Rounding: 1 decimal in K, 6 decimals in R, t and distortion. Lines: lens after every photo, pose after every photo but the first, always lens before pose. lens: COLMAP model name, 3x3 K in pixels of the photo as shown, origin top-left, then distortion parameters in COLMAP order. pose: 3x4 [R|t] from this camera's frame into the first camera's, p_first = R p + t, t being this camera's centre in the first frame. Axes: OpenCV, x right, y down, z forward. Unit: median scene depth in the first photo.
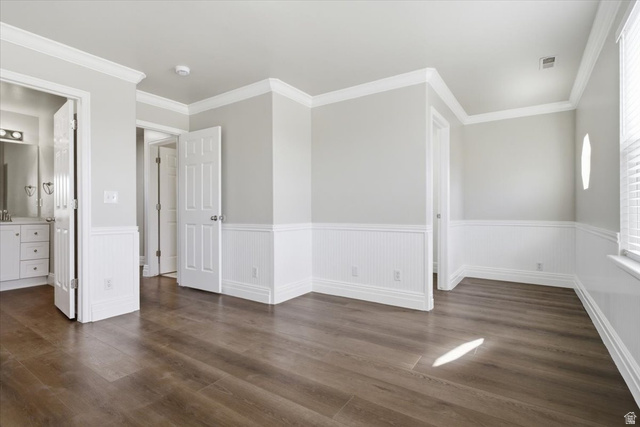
lens RADIAL K [[309.1, 0, 320.2], [0, 309.1, 213.2], [0, 0, 1]] dist [0.001673, 0.001598]
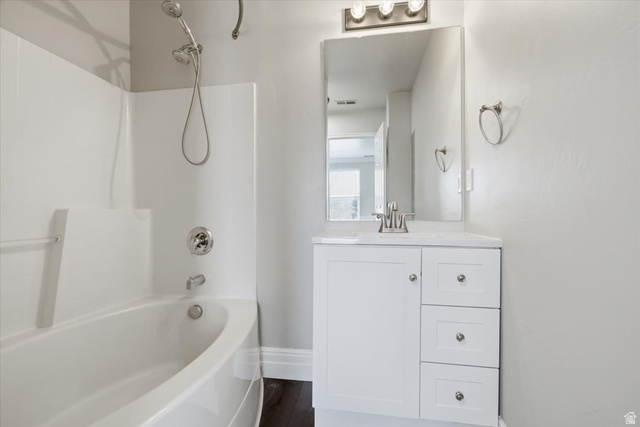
lens RADIAL K [[309.1, 0, 318.2], [0, 309.1, 216.2], [0, 0, 1]] dist [0.001673, 0.001598]
pose [[0.414840, -0.005701, -0.909877, -0.656327], [0.001833, 0.999984, -0.005430, 0.007922], [0.909893, 0.000585, 0.414843, 0.701445]]
